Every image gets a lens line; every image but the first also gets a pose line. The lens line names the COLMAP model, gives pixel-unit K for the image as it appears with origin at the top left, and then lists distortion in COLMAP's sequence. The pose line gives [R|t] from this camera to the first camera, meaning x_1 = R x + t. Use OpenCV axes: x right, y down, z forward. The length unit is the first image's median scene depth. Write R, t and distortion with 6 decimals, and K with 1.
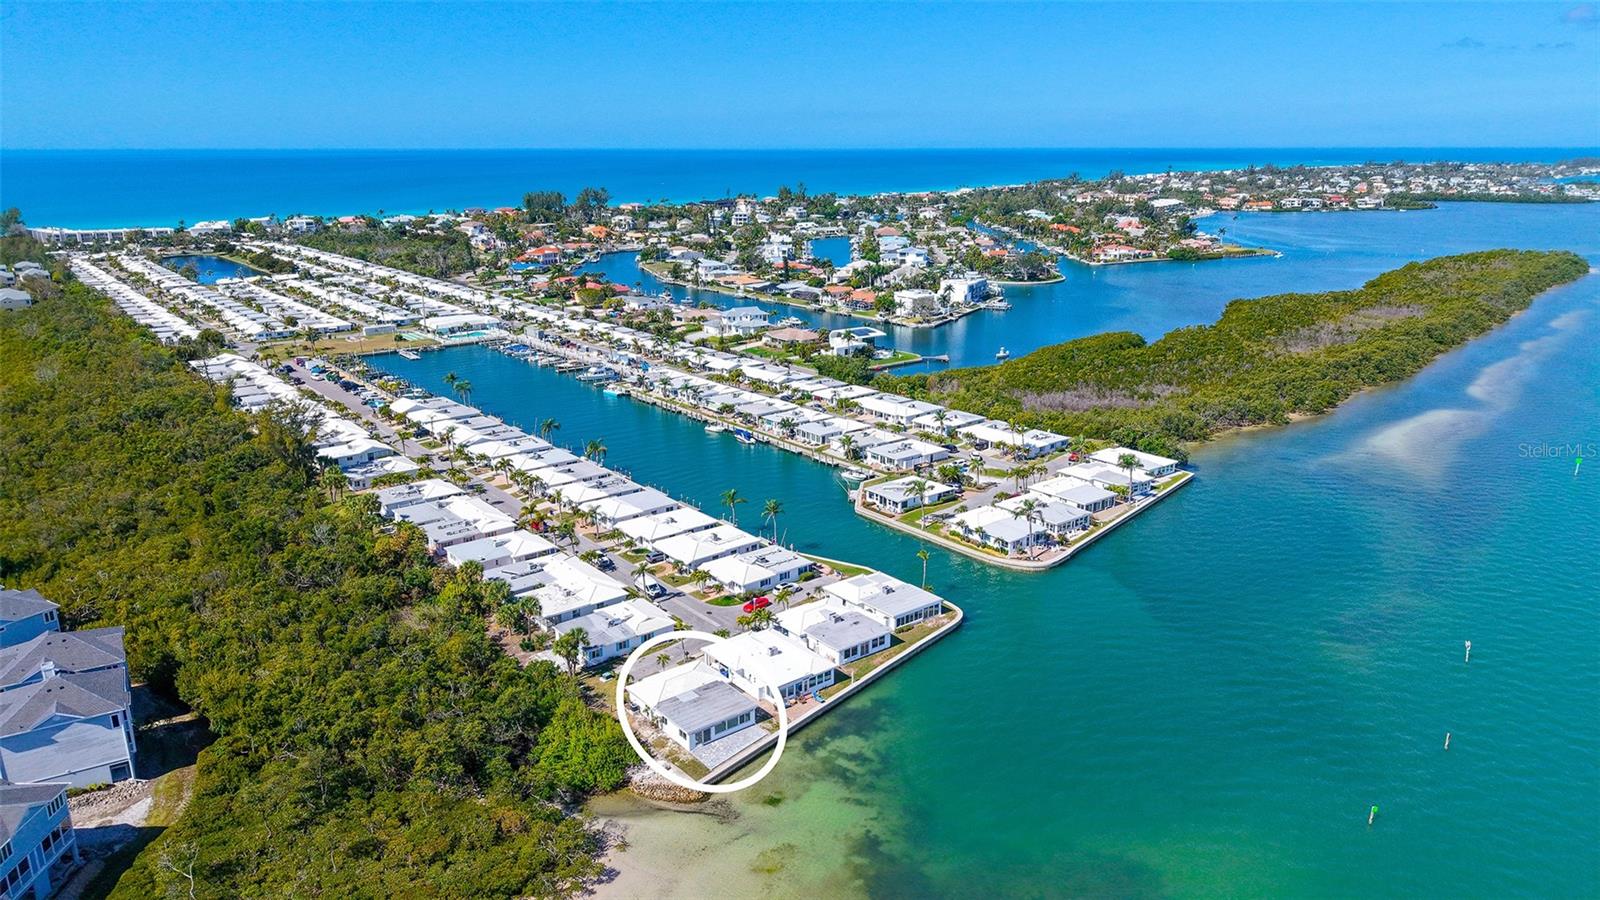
lens RADIAL K [[1075.8, 0, 802.4], [0, 1075.8, 409.1], [0, 0, 1]] dist [0.100002, -0.131835]
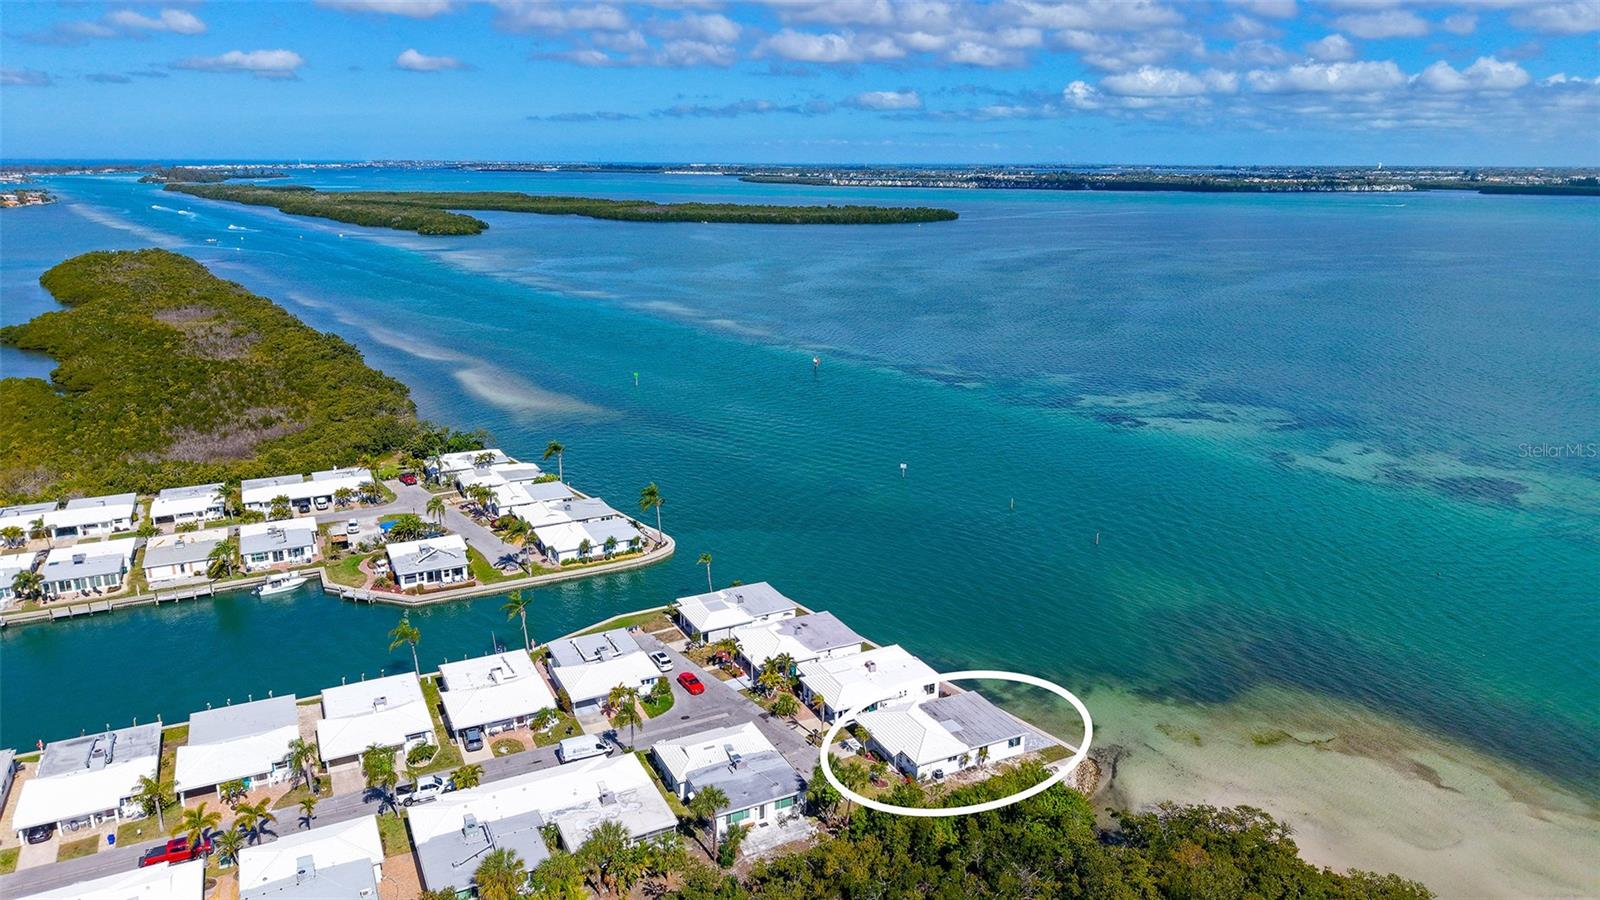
lens RADIAL K [[1075.8, 0, 802.4], [0, 1075.8, 409.1], [0, 0, 1]] dist [0.100002, -0.131835]
pose [[0.208935, -0.219248, 0.953035, -0.666405], [0.221785, 0.959774, 0.172176, -0.119666], [-0.952448, 0.175396, 0.249156, 0.610123]]
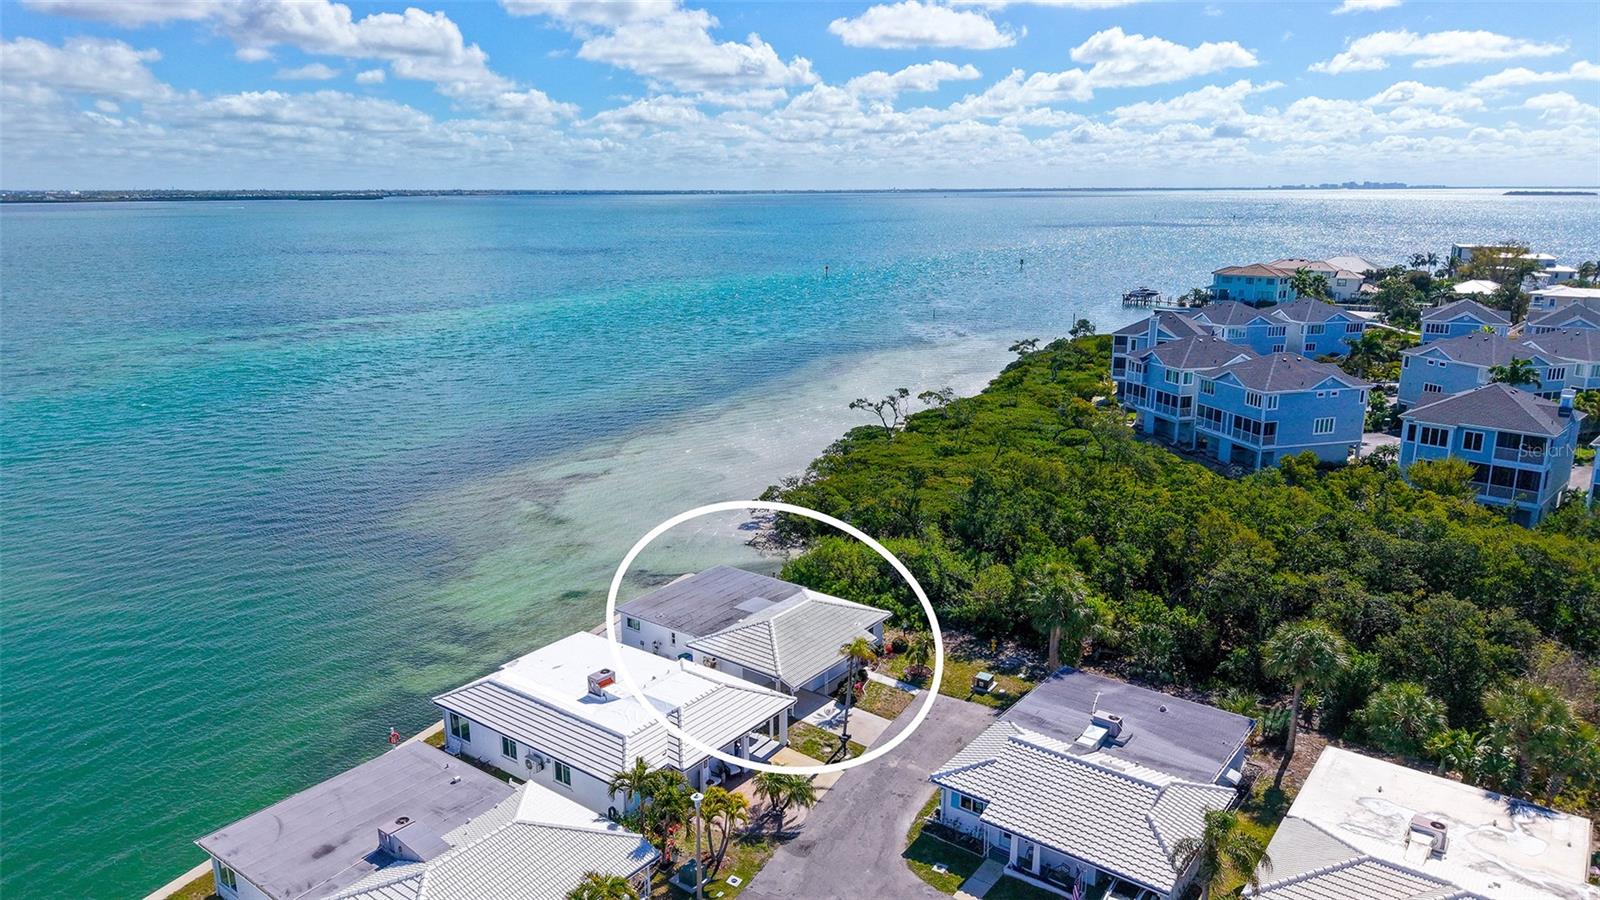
lens RADIAL K [[1075.8, 0, 802.4], [0, 1075.8, 409.1], [0, 0, 1]] dist [0.100002, -0.131835]
pose [[-0.971579, 0.051962, -0.230940, -0.010248], [-0.050587, 0.907494, 0.417009, -0.026821], [0.231245, 0.416839, -0.879074, 1.022410]]
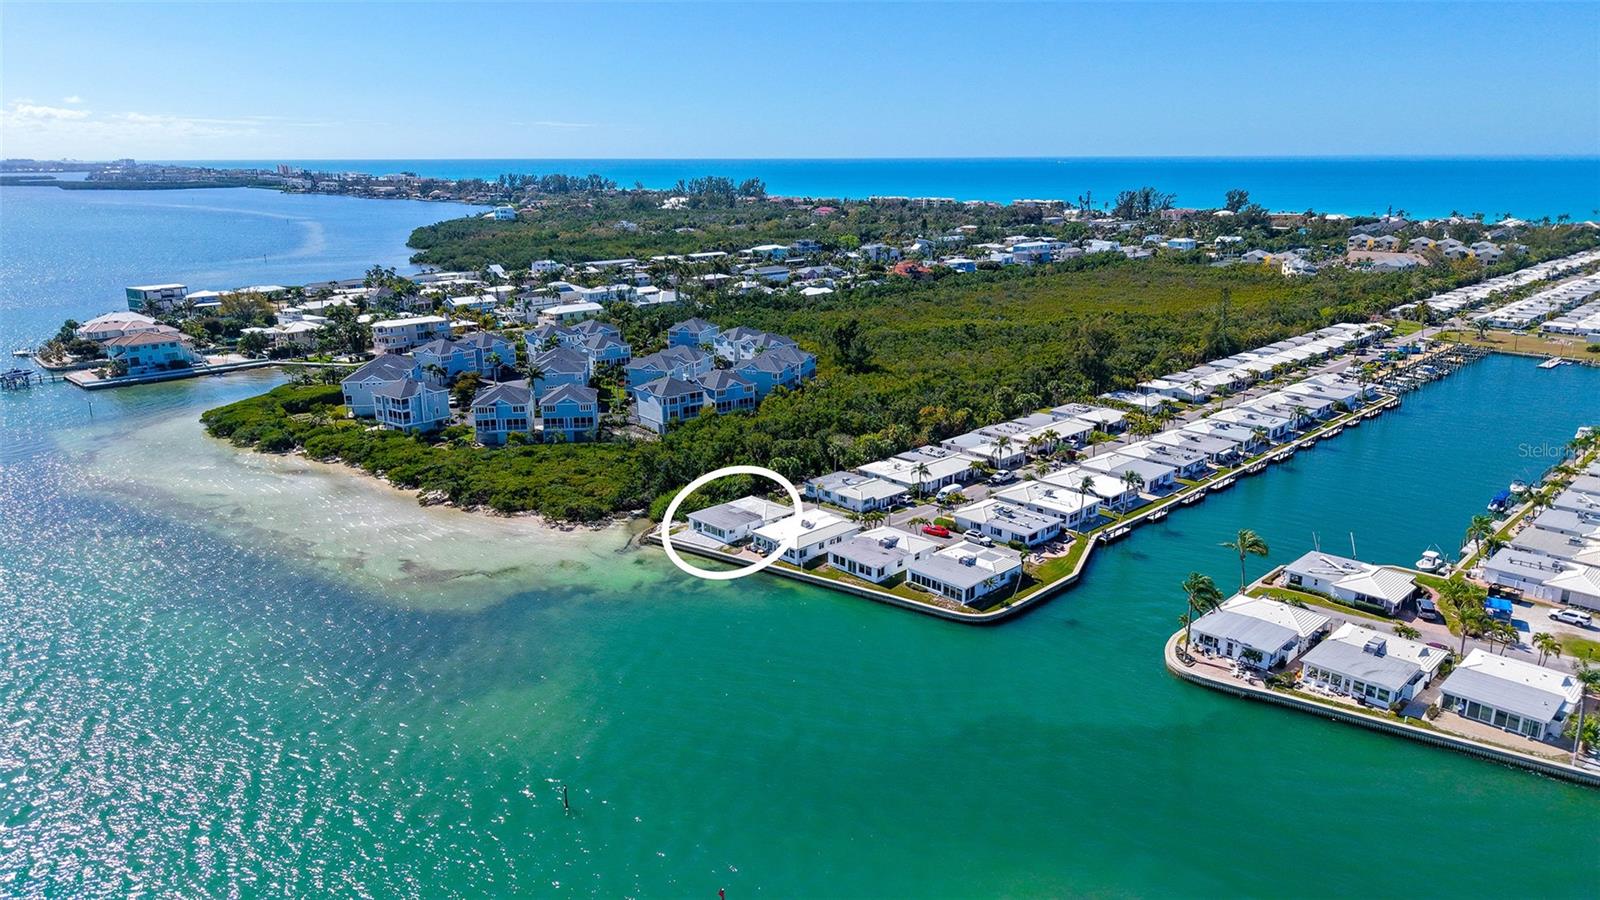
lens RADIAL K [[1075.8, 0, 802.4], [0, 1075.8, 409.1], [0, 0, 1]] dist [0.100002, -0.131835]
pose [[0.101910, 0.229422, -0.967977, 0.838153], [-0.231522, 0.951794, 0.201212, -0.102462], [0.967477, 0.203603, 0.150114, 0.612690]]
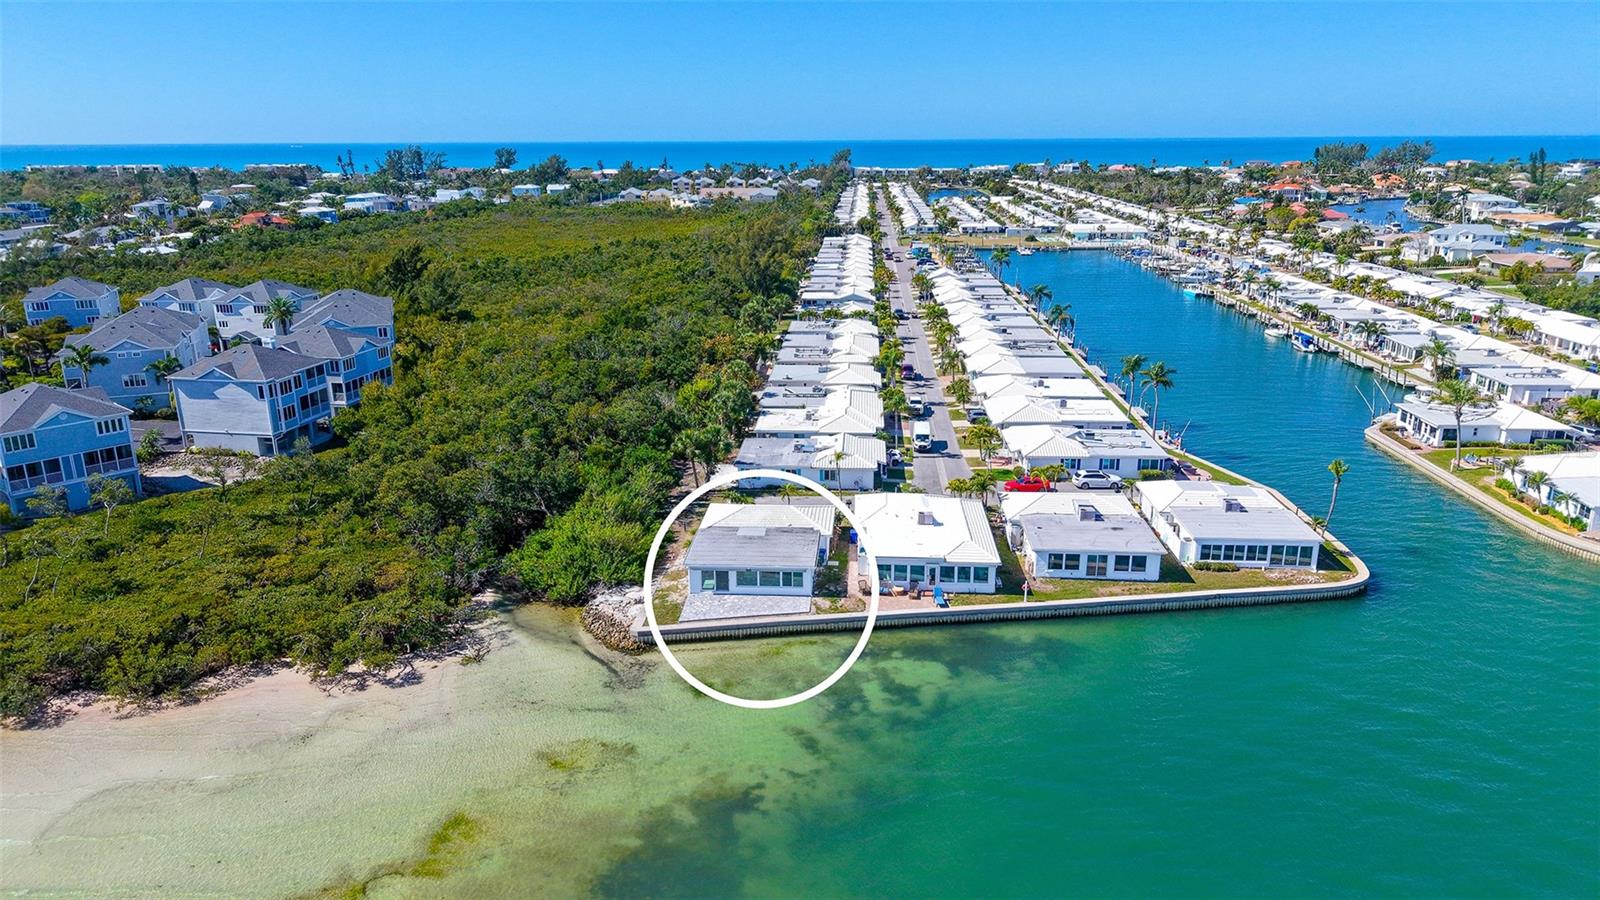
lens RADIAL K [[1075.8, 0, 802.4], [0, 1075.8, 409.1], [0, 0, 1]] dist [0.100002, -0.131835]
pose [[0.740824, 0.161194, -0.652071, 0.245947], [-0.155278, 0.985581, 0.067226, 0.100531], [0.653505, 0.051449, 0.755171, 0.365336]]
